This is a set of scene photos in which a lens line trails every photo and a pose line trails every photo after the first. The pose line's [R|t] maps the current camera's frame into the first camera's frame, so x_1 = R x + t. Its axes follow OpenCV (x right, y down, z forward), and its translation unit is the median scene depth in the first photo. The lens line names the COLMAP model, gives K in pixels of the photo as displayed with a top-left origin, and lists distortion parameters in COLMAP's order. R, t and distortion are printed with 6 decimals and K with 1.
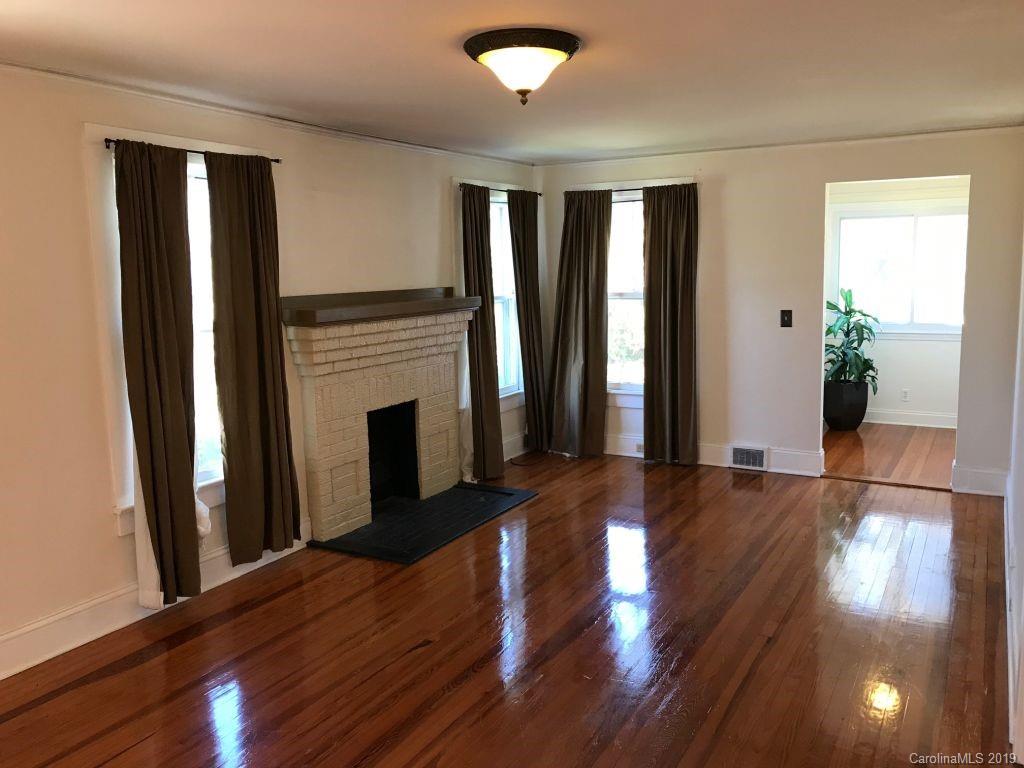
lens RADIAL K [[830.7, 0, 518.1], [0, 830.7, 388.0], [0, 0, 1]] dist [0.013273, -0.012064]
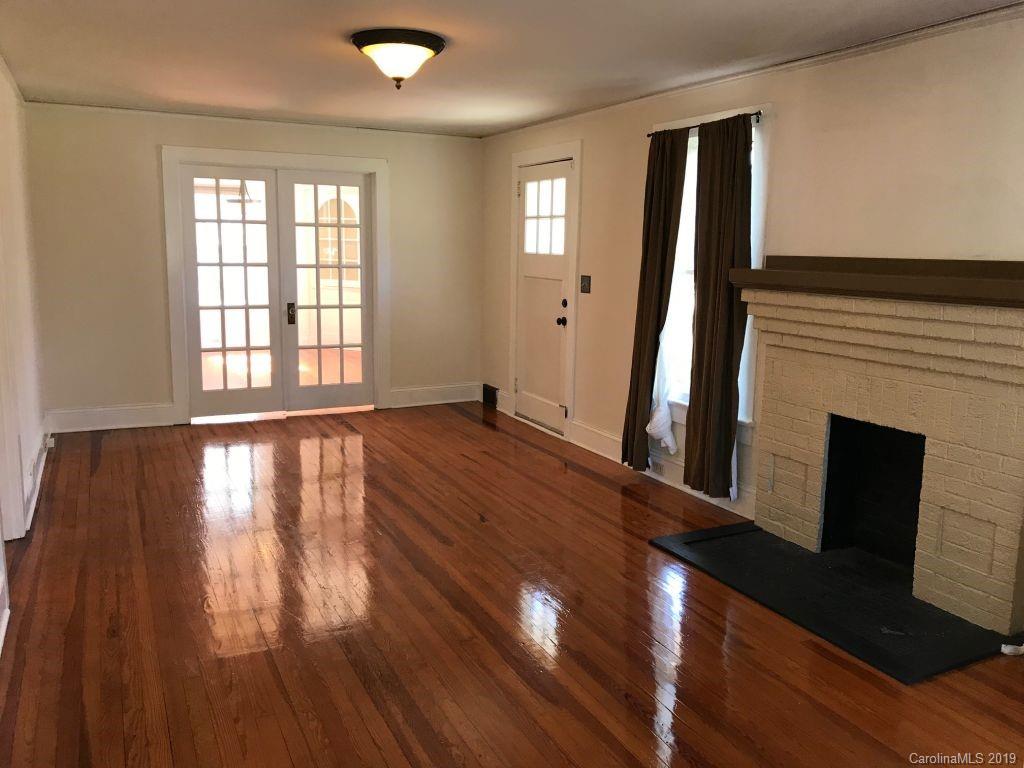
lens RADIAL K [[830.7, 0, 517.5], [0, 830.7, 377.7], [0, 0, 1]] dist [0.013273, -0.012064]
pose [[-0.570551, 0.146405, -0.808107, 0.701556], [-0.120760, 0.958330, 0.258882, -0.194968], [0.812335, 0.245293, -0.529097, 1.362611]]
